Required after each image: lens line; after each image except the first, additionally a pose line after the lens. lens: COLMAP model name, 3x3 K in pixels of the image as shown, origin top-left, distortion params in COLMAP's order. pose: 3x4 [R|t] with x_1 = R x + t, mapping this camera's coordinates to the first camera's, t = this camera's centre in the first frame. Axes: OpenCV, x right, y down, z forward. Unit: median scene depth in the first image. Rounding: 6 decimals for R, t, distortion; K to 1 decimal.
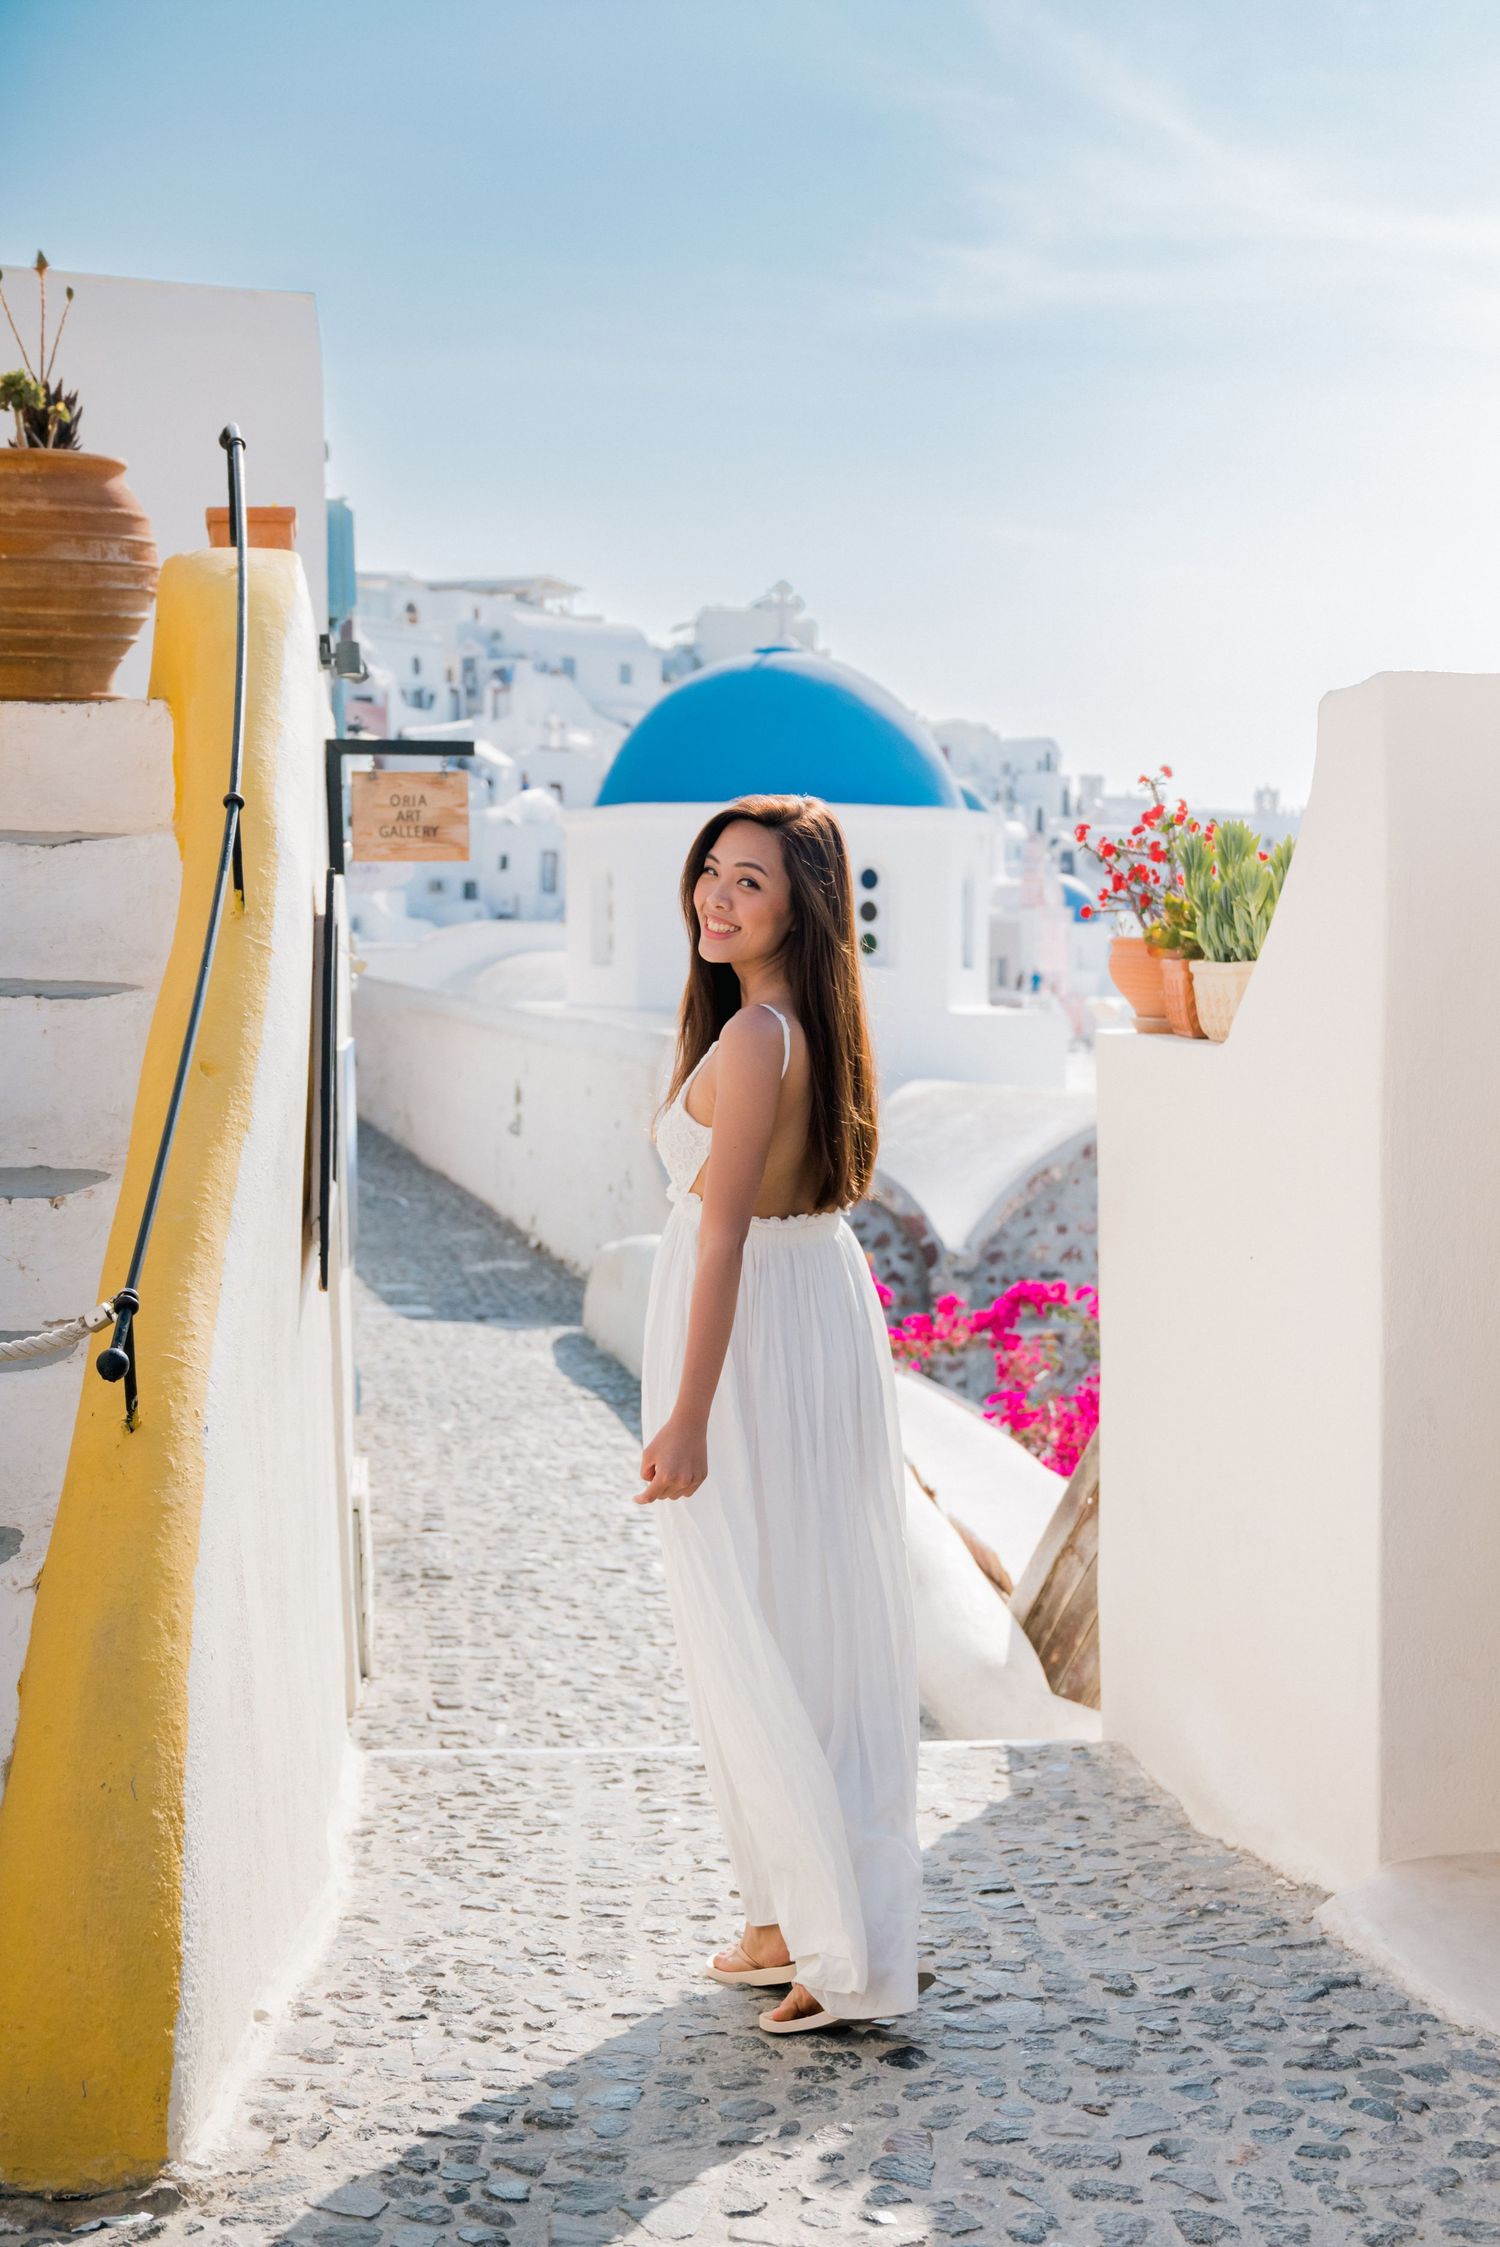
lens RADIAL K [[2714.1, 0, 745.0], [0, 2714.1, 1237.9], [0, 0, 1]] dist [-0.017675, 0.019589]
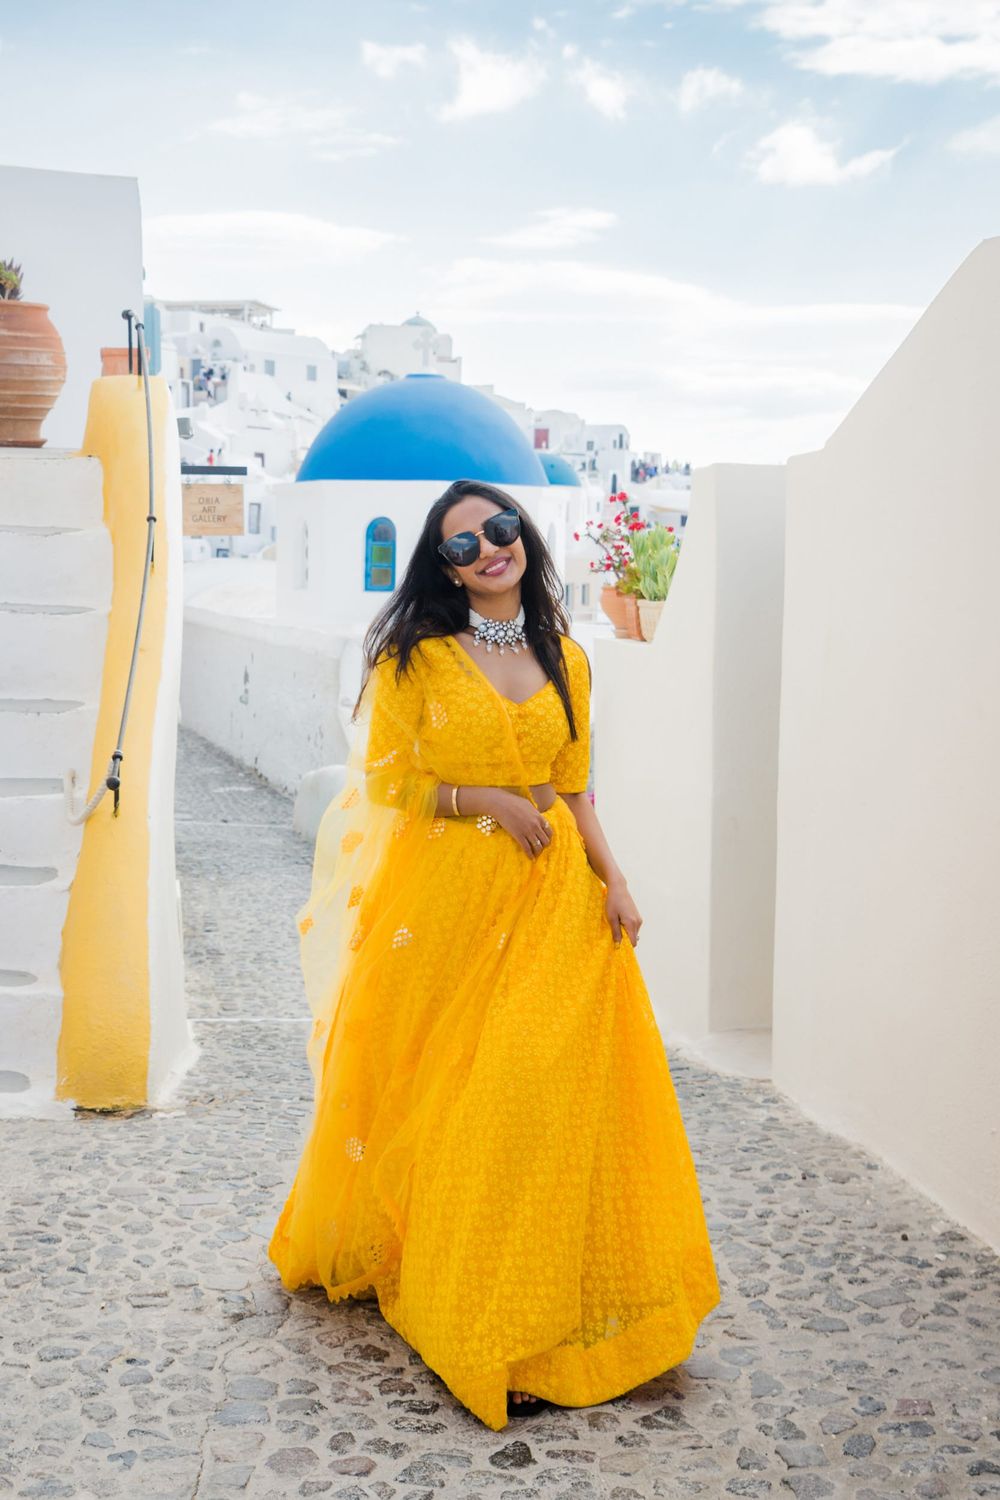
lens RADIAL K [[2017.4, 0, 500.0], [0, 2017.4, 750.0], [0, 0, 1]] dist [-0.064802, 0.106606]
pose [[0.998642, 0.007930, 0.051492, -0.002383], [-0.006910, 0.999777, -0.019953, 0.023845], [-0.051639, 0.019570, 0.998474, -0.303355]]
